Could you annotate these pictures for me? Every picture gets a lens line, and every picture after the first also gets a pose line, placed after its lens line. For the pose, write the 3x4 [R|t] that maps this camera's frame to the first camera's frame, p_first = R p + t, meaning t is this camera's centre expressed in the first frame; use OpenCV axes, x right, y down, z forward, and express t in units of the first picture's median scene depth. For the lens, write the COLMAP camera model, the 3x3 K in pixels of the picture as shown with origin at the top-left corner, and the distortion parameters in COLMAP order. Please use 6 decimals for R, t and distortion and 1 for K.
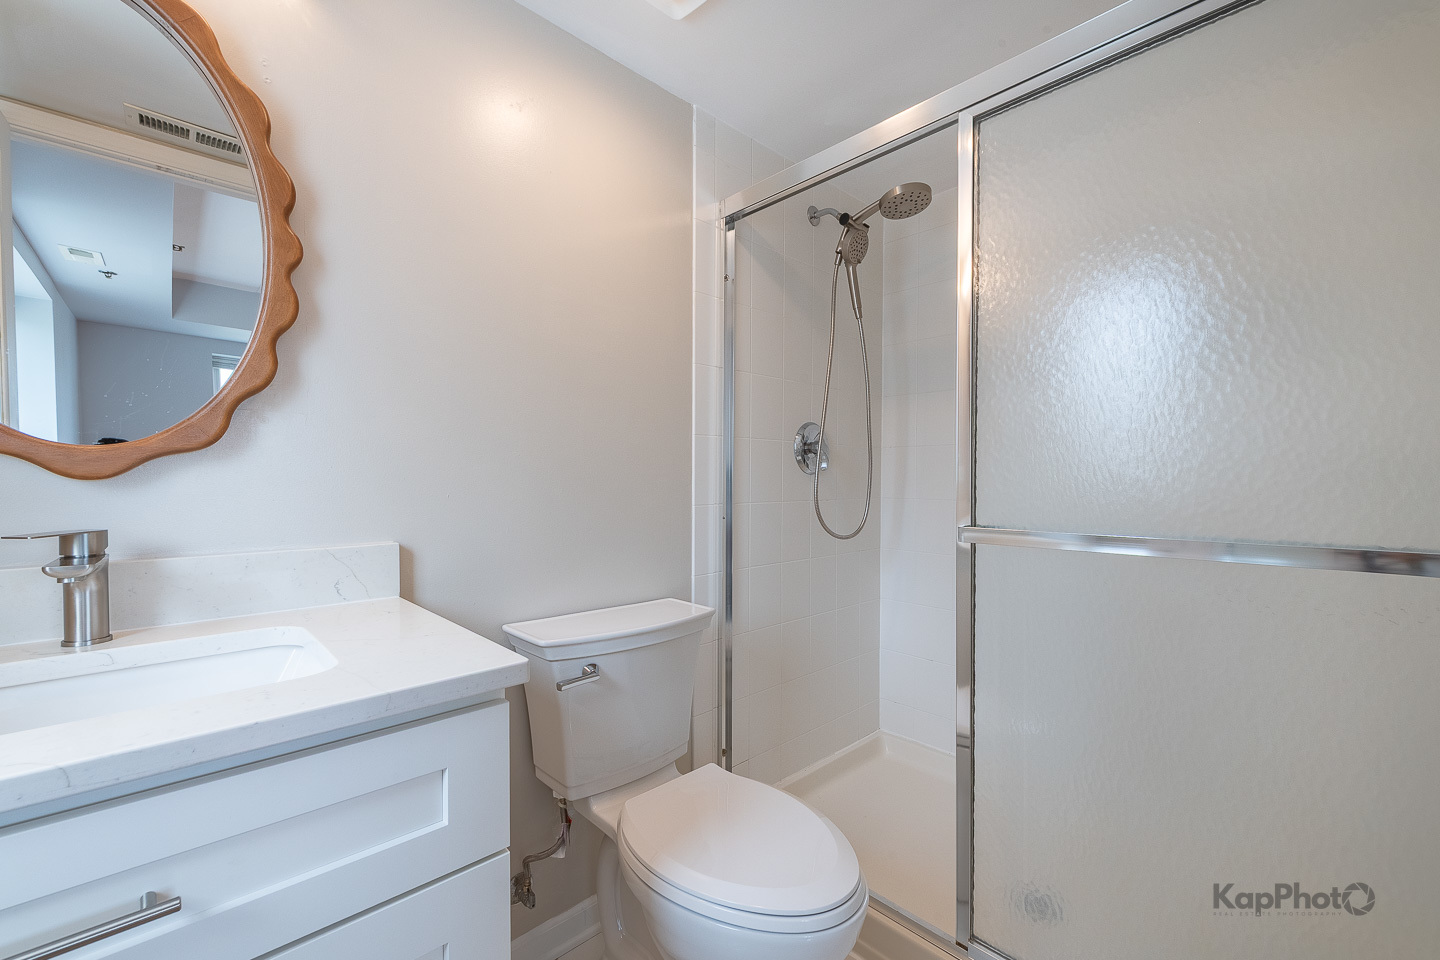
lens RADIAL K [[598.9, 0, 723.4], [0, 598.9, 479.6], [0, 0, 1]] dist [0.000761, -0.000121]
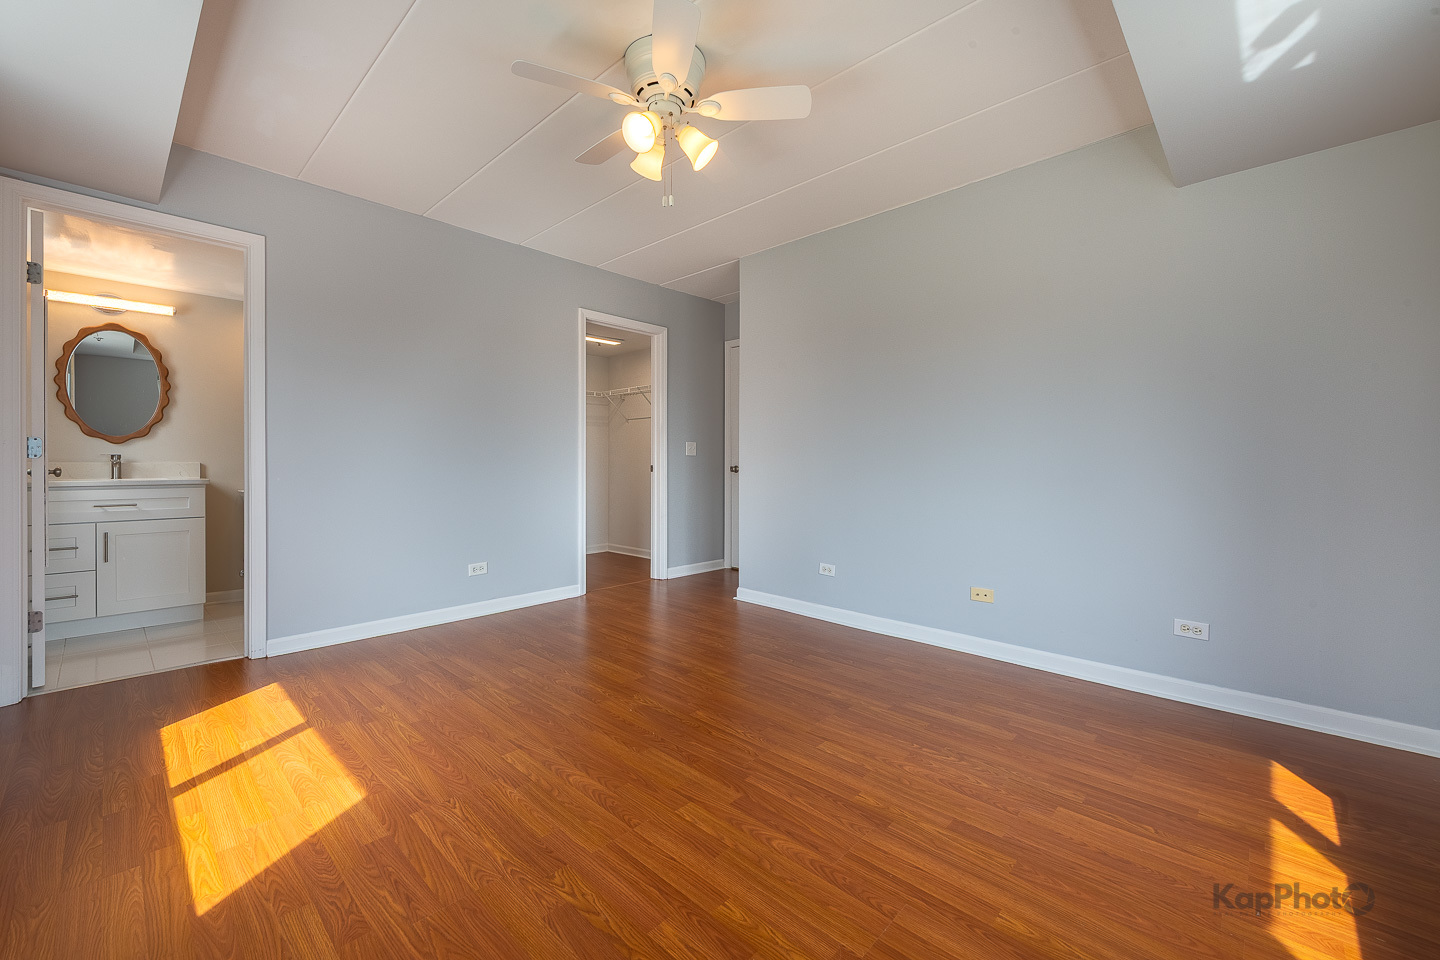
lens RADIAL K [[605.7, 0, 718.8], [0, 605.7, 457.3], [0, 0, 1]] dist [0.000402, -0.000616]
pose [[0.999782, -0.014740, 0.014788, 2.808477], [0.015179, 0.999435, -0.029998, 0.253662], [-0.014337, 0.030216, 0.999441, -2.984642]]
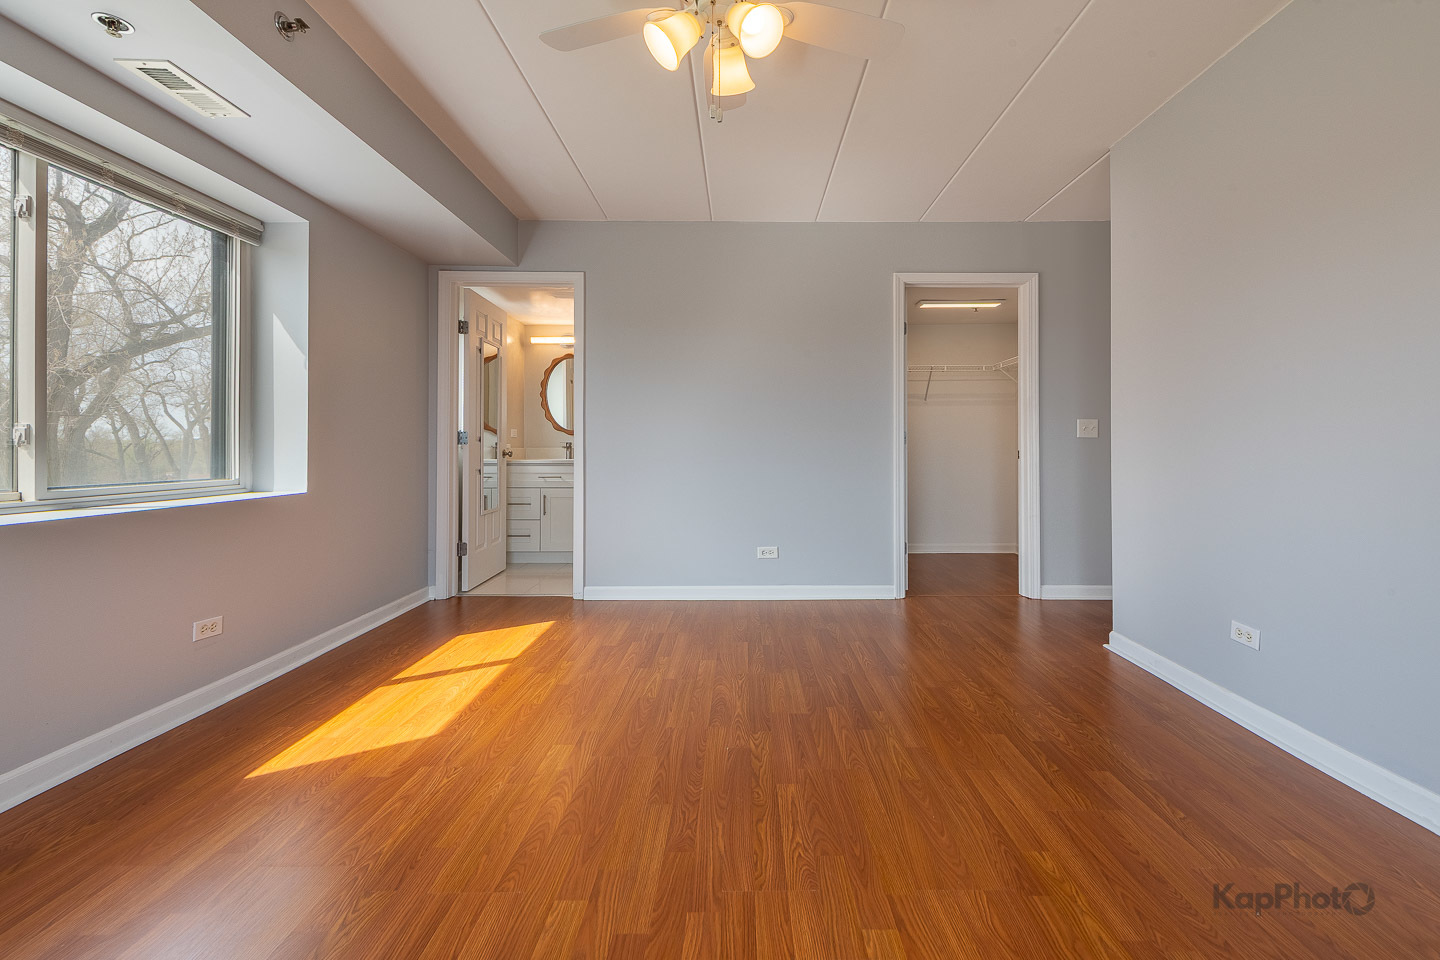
lens RADIAL K [[580.1, 0, 718.8], [0, 580.1, 449.1], [0, 0, 1]] dist [-0.001536, -0.000237]
pose [[0.687433, -0.012723, -0.726137, 3.926133], [-0.004250, 0.999759, -0.021541, 0.235742], [0.726236, 0.017894, 0.687213, -1.820179]]
